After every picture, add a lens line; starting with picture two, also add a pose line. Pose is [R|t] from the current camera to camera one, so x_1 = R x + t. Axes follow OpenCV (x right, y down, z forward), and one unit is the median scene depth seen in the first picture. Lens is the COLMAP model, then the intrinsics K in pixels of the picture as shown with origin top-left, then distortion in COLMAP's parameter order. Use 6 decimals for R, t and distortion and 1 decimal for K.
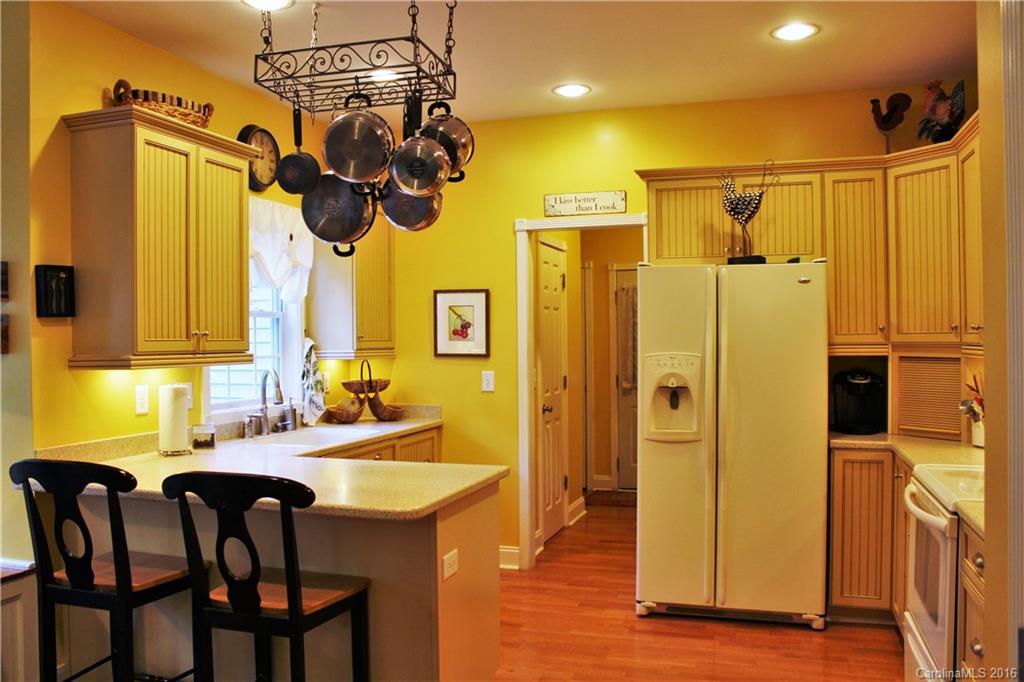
lens RADIAL K [[878.8, 0, 466.8], [0, 878.8, 348.9], [0, 0, 1]] dist [-0.143248, 0.112866]
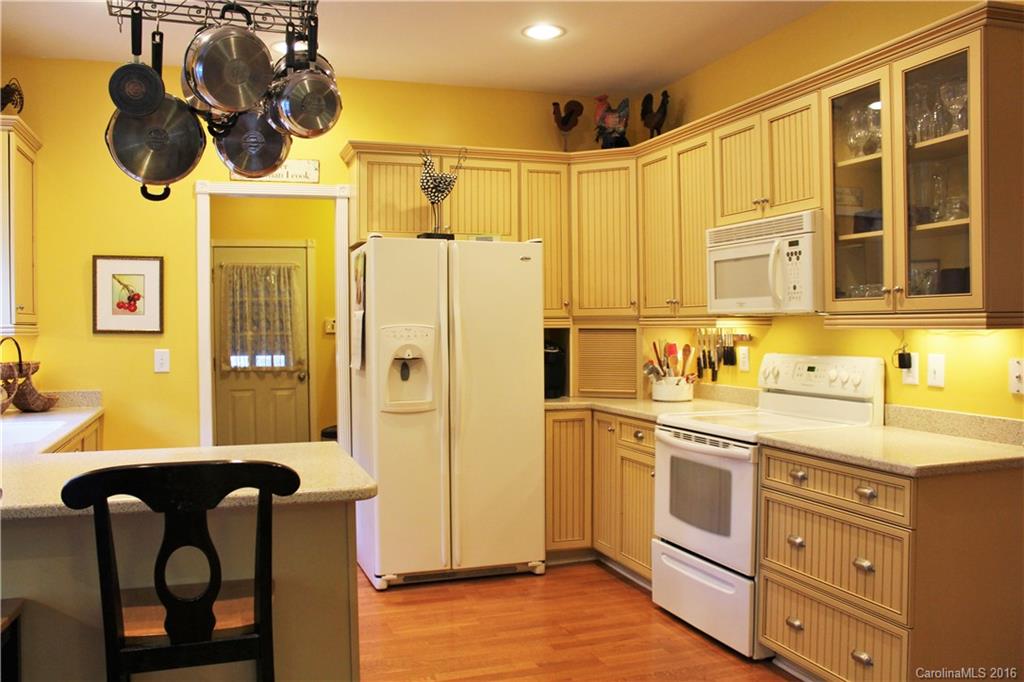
lens RADIAL K [[878.8, 0, 510.7], [0, 878.8, 345.9], [0, 0, 1]] dist [-0.143248, 0.112866]
pose [[0.781287, -0.012017, 0.624056, -0.309114], [0.006976, 0.999920, 0.010522, 0.019469], [-0.624132, -0.003868, 0.781309, 0.134305]]
